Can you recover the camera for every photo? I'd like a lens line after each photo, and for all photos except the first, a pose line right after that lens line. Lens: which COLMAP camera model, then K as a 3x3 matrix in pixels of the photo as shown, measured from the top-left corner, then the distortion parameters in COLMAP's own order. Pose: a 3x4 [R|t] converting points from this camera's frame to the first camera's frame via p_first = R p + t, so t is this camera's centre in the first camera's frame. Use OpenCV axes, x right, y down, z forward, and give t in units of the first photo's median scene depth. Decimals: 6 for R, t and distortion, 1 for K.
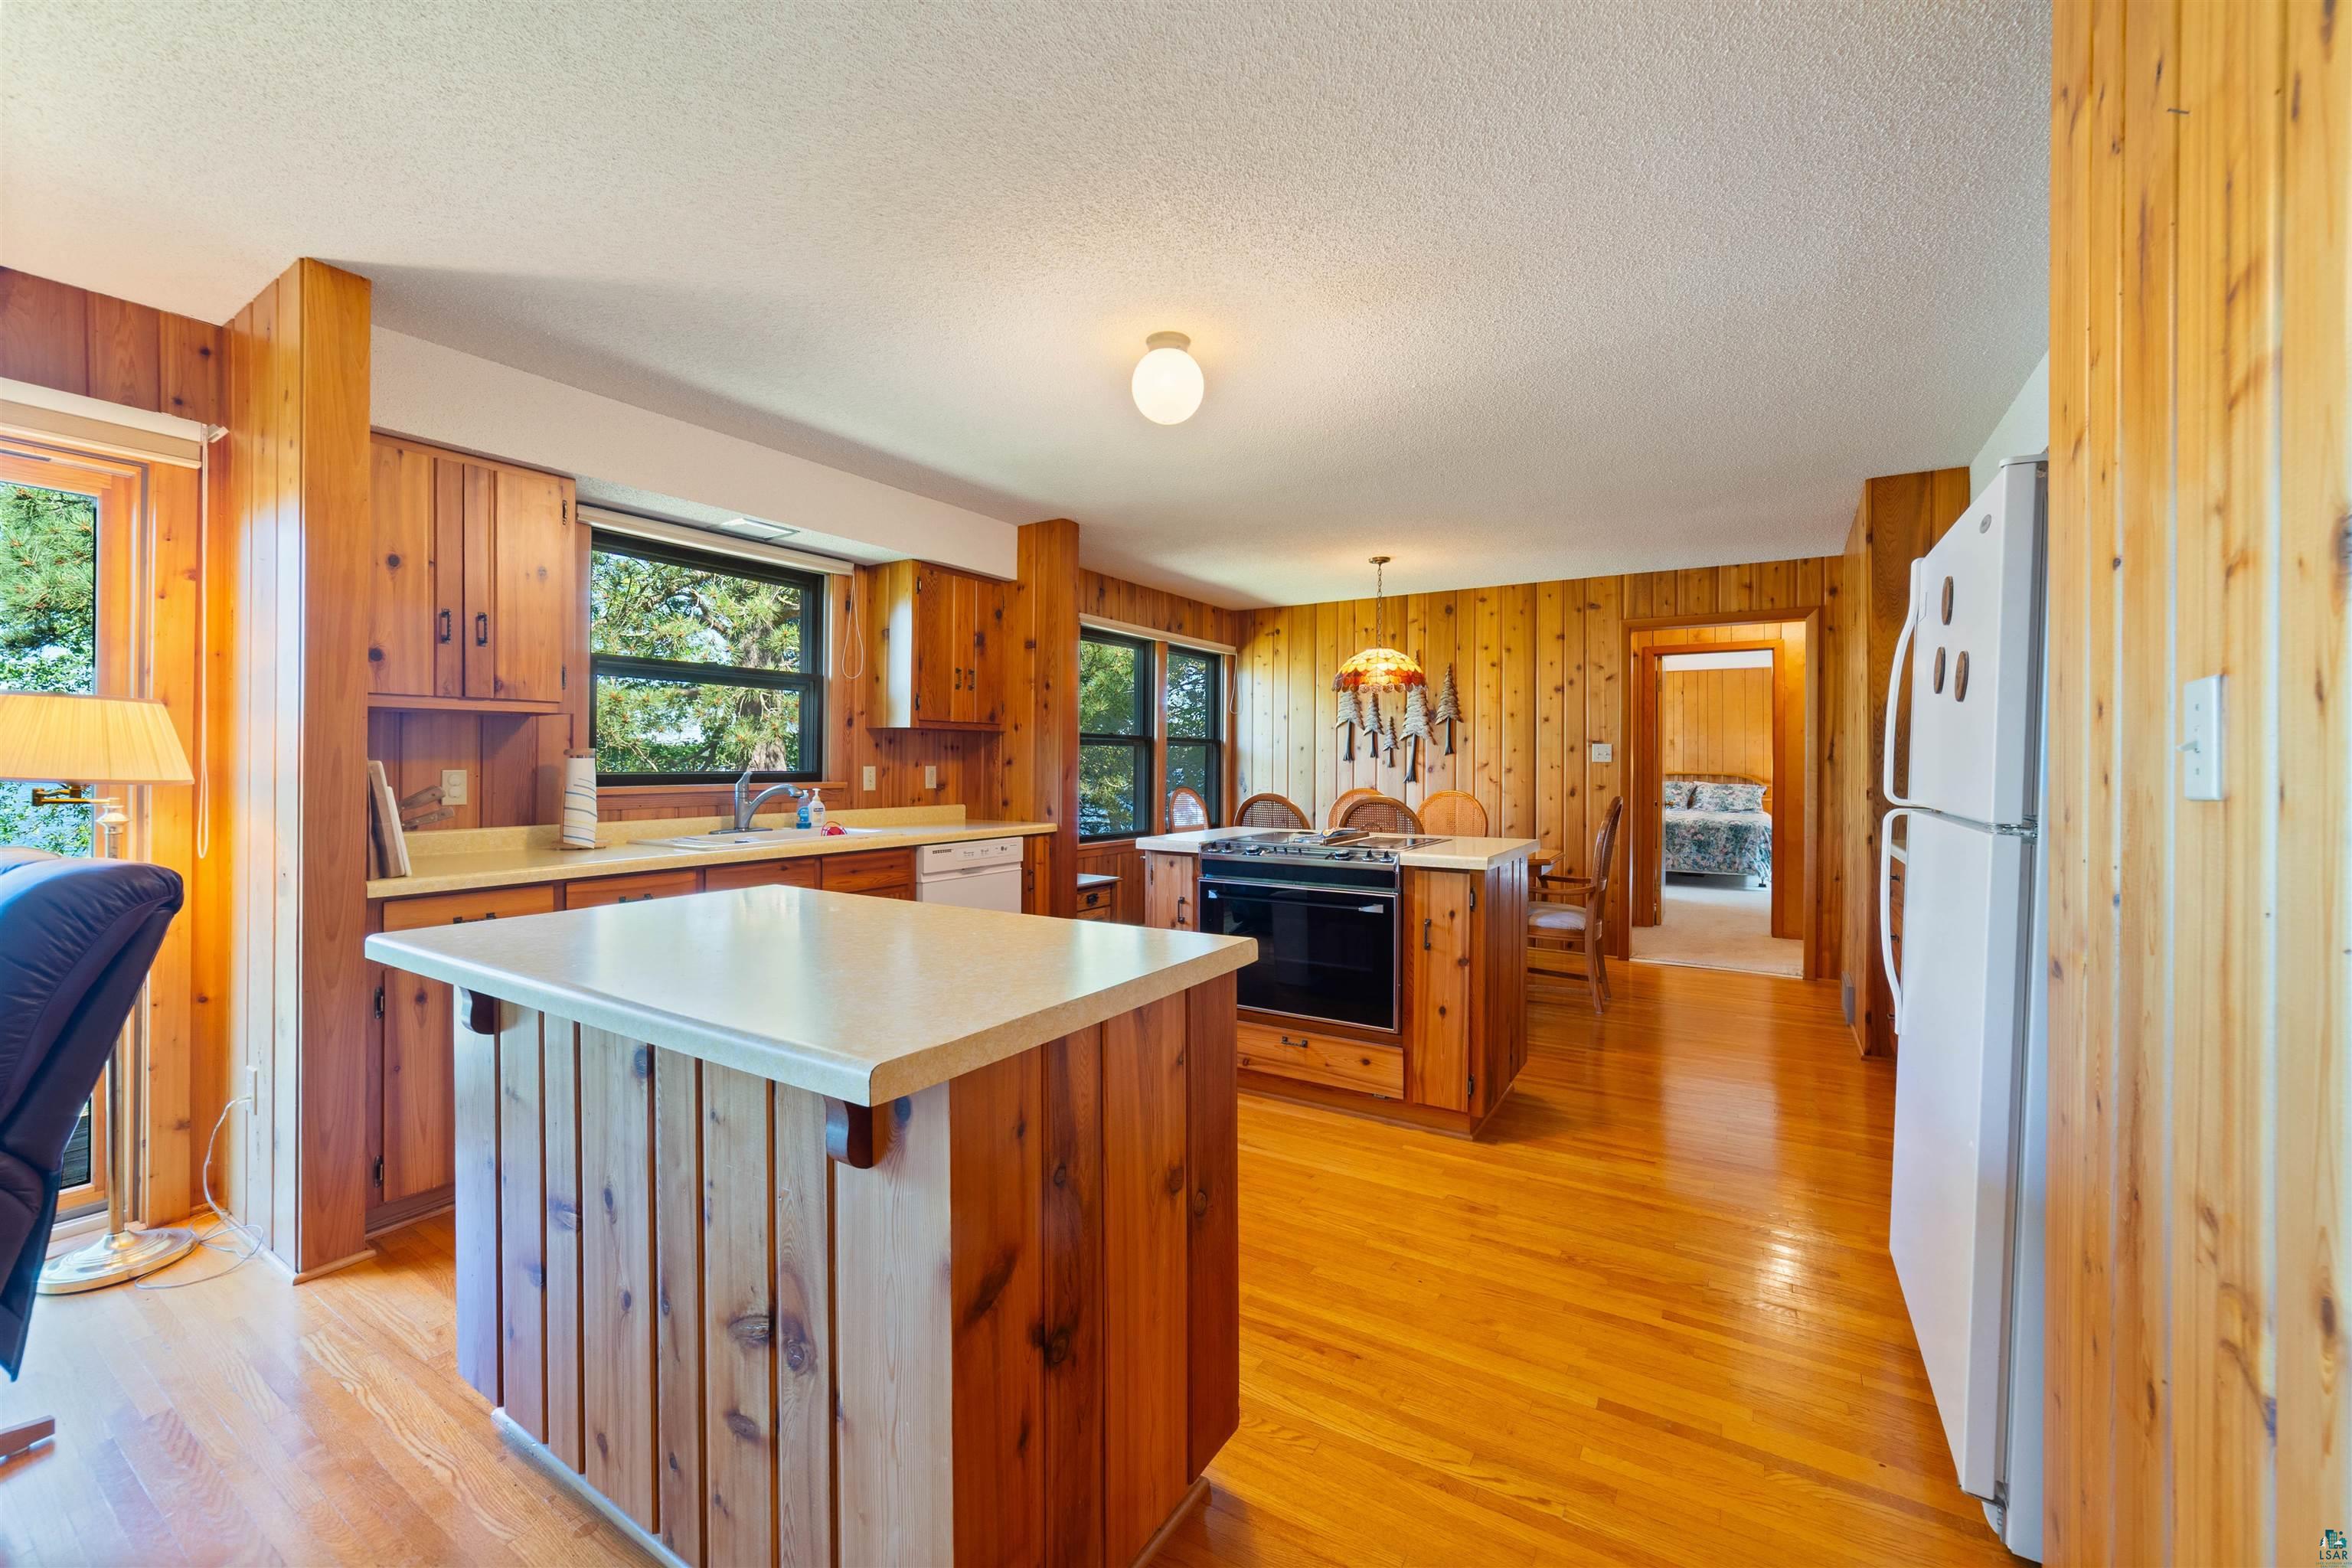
lens RADIAL K [[923.0, 0, 1182.5], [0, 923.0, 775.2], [0, 0, 1]] dist [-0.011461, 0.000346]
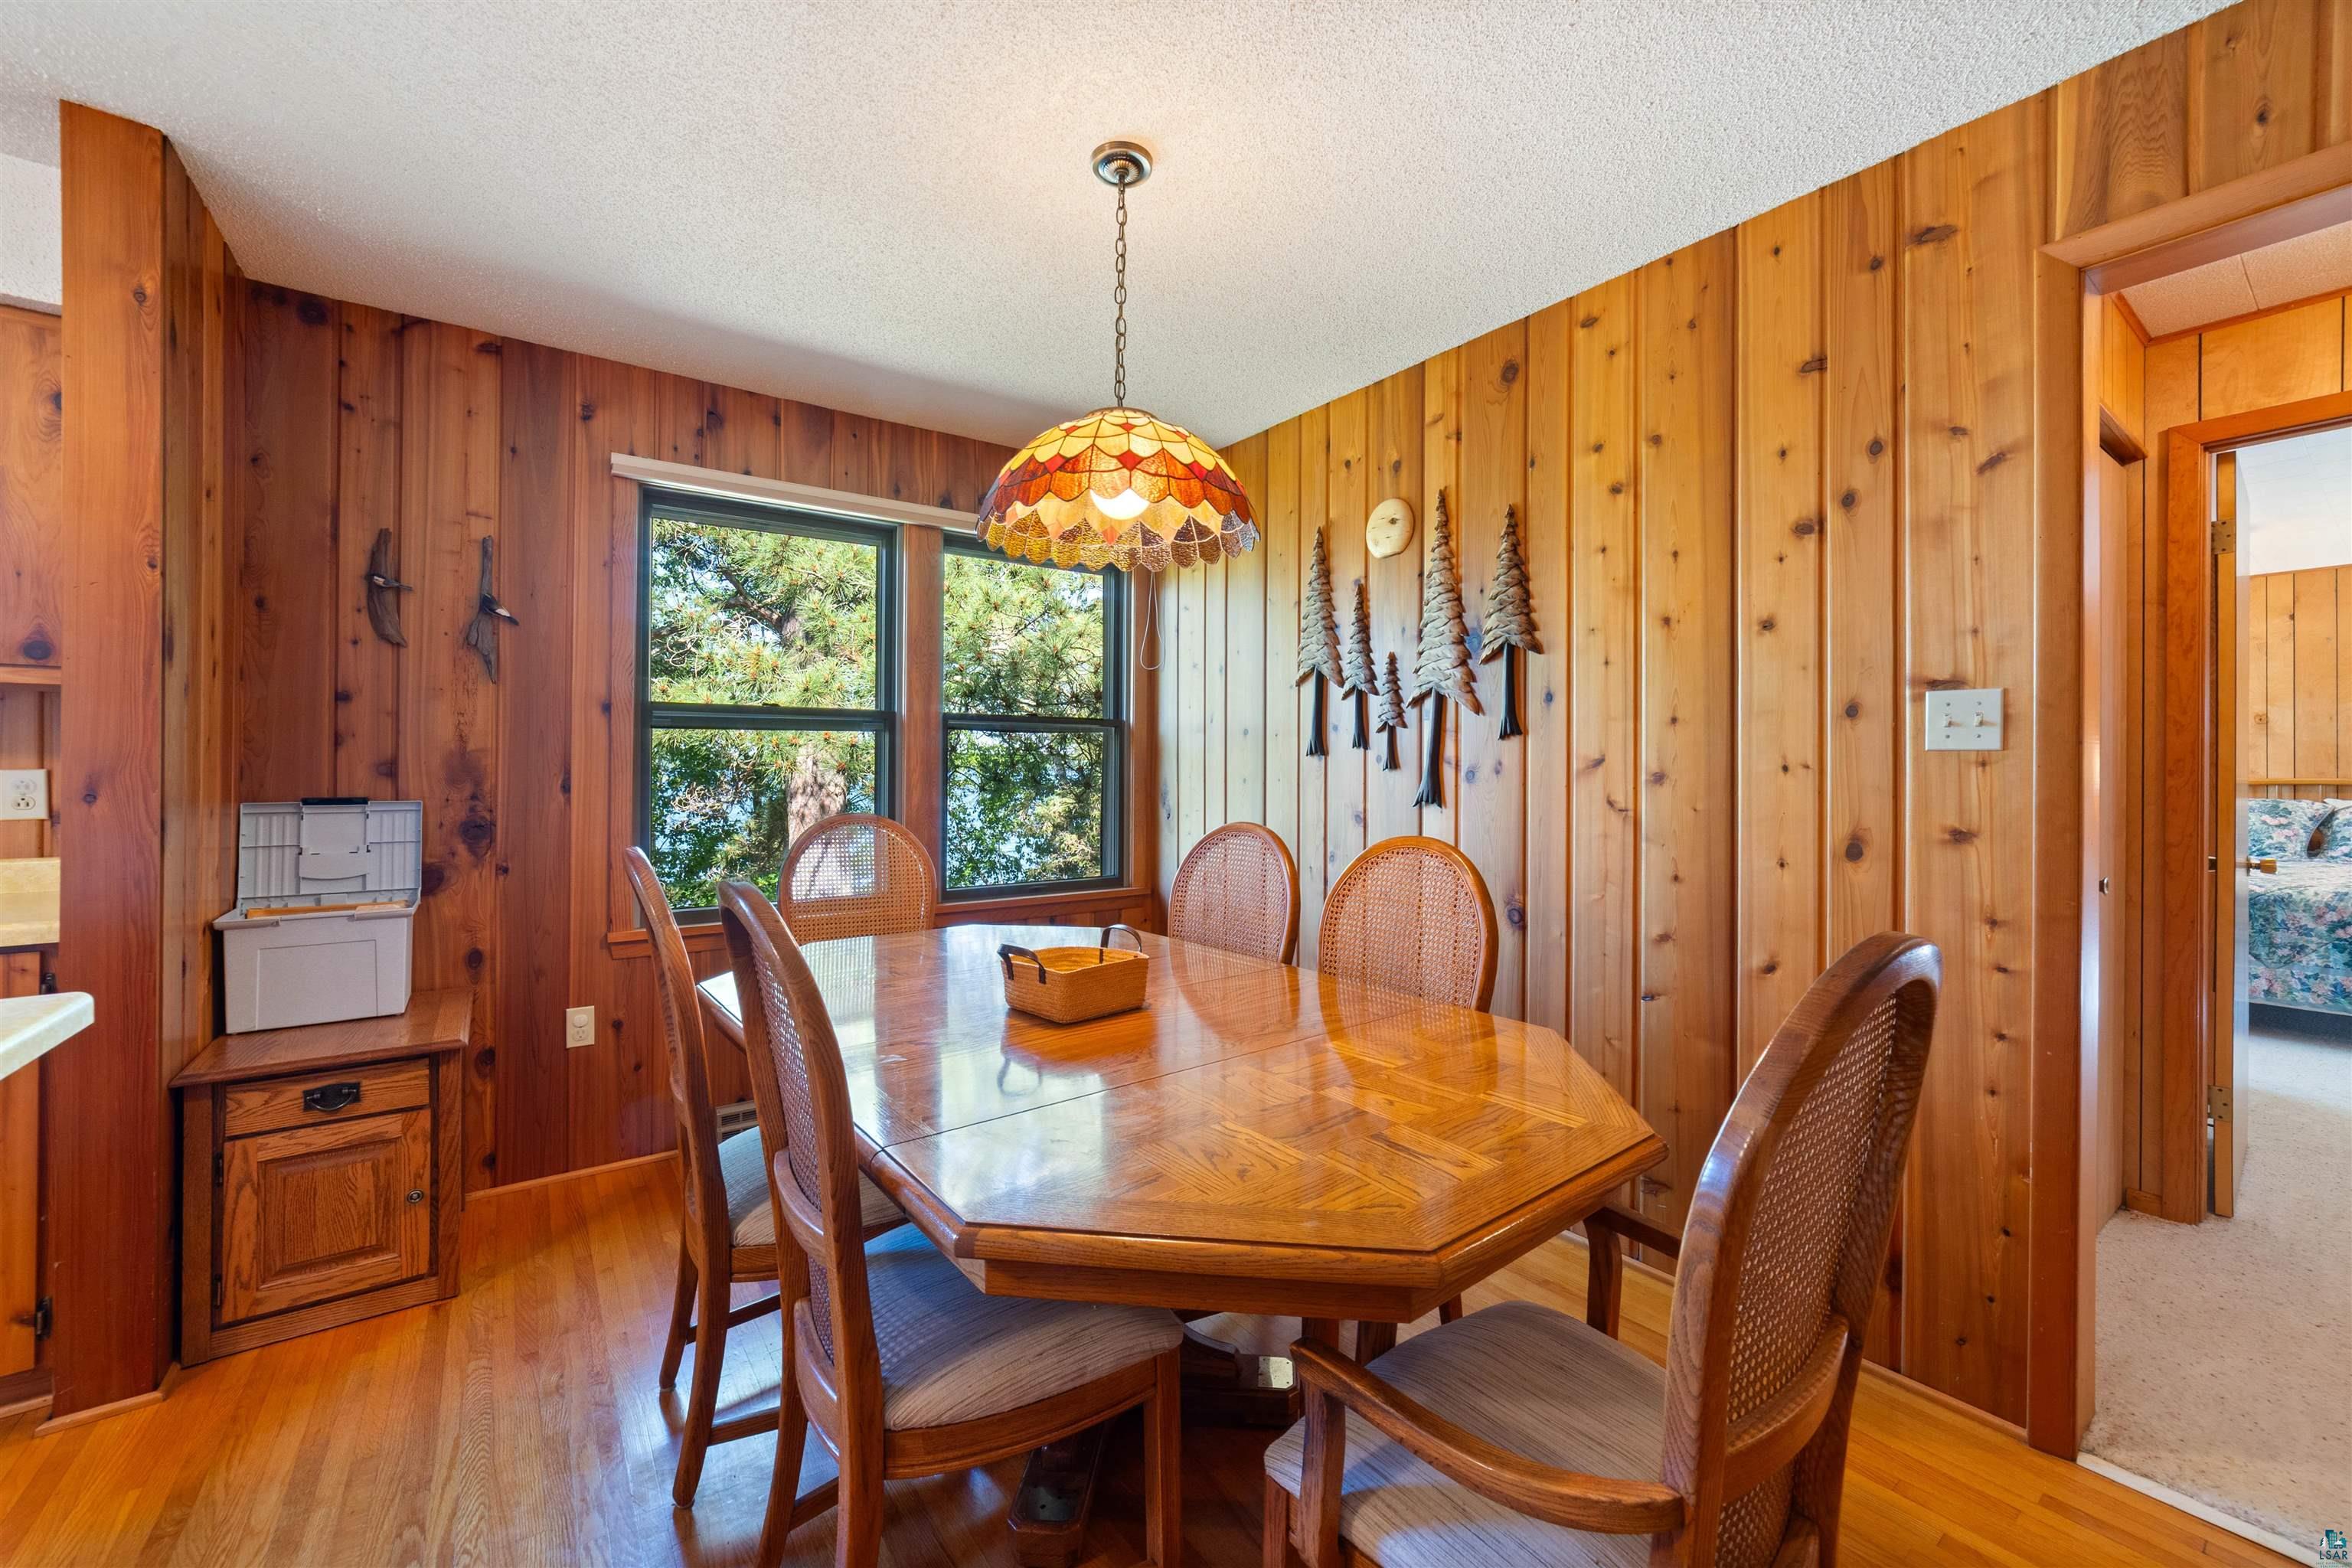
lens RADIAL K [[923.0, 0, 1169.0], [0, 923.0, 776.5], [0, 0, 1]] dist [-0.011461, 0.000346]
pose [[0.926697, 0.001751, -0.375805, 0.298927], [-0.002724, 0.999994, -0.002058, -0.004150], [0.375799, 0.002931, 0.926697, 0.572568]]
